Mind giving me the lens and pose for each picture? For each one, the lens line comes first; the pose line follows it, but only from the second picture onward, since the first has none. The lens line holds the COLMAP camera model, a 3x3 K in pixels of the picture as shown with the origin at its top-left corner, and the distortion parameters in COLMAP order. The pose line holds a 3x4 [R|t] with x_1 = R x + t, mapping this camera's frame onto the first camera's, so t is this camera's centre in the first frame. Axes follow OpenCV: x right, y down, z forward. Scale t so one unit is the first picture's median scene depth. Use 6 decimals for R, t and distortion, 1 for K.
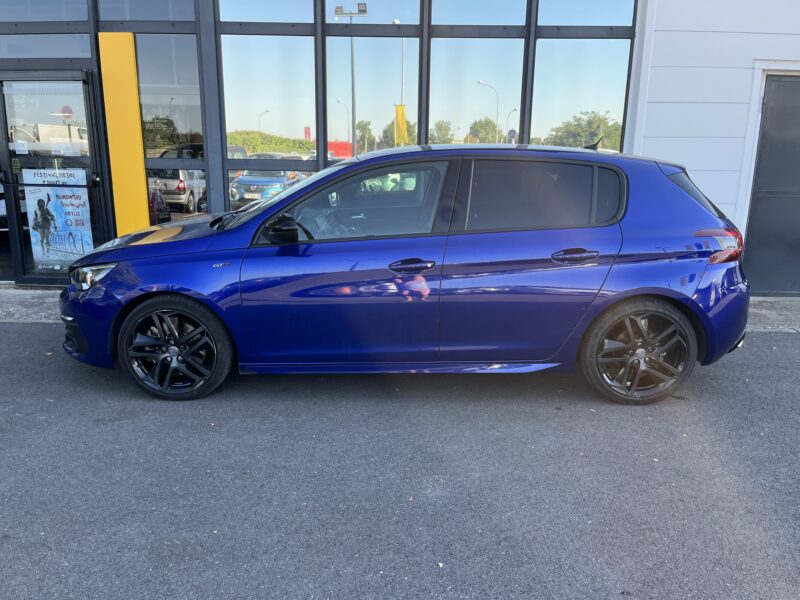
lens RADIAL K [[609.9, 0, 395.7], [0, 609.9, 302.7], [0, 0, 1]] dist [0.030579, -0.061556]
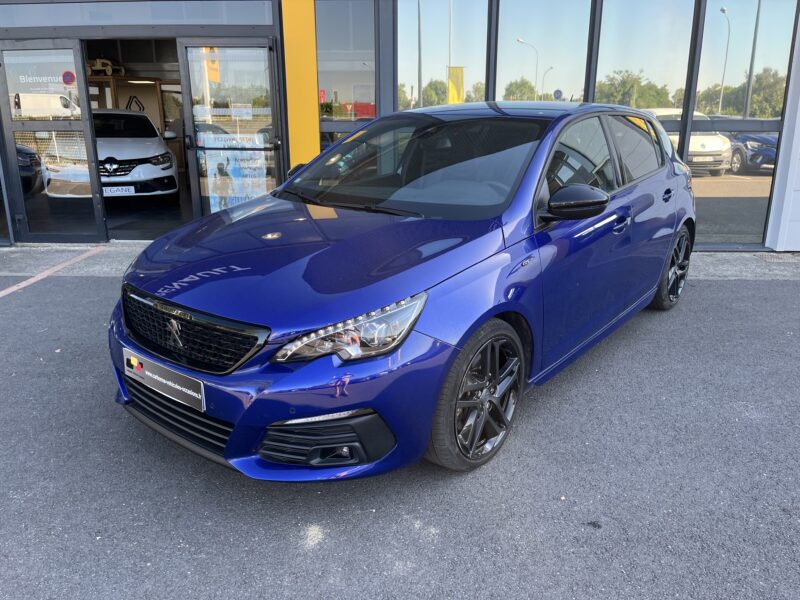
lens RADIAL K [[609.9, 0, 398.6], [0, 609.9, 301.7], [0, 0, 1]] dist [0.030579, -0.061556]
pose [[0.999579, -0.005583, -0.028470, -0.255887], [0.007094, 0.998557, 0.053237, 0.017257], [0.028132, -0.053417, 0.998176, -0.061329]]
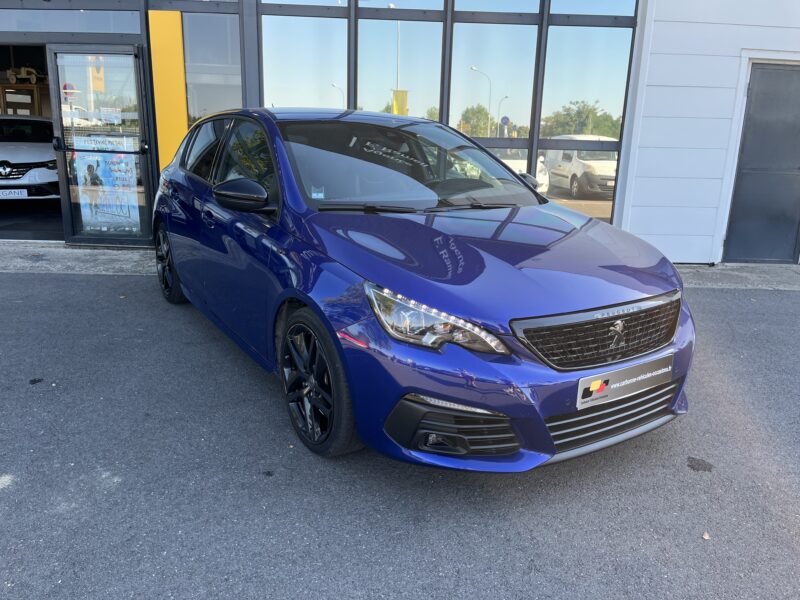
lens RADIAL K [[609.9, 0, 401.1], [0, 609.9, 303.7], [0, 0, 1]] dist [0.030579, -0.061556]
pose [[0.999494, 0.009548, 0.030326, -0.064784], [-0.010194, 0.999723, 0.021215, 0.050064], [-0.030115, -0.021514, 0.999315, -0.107940]]
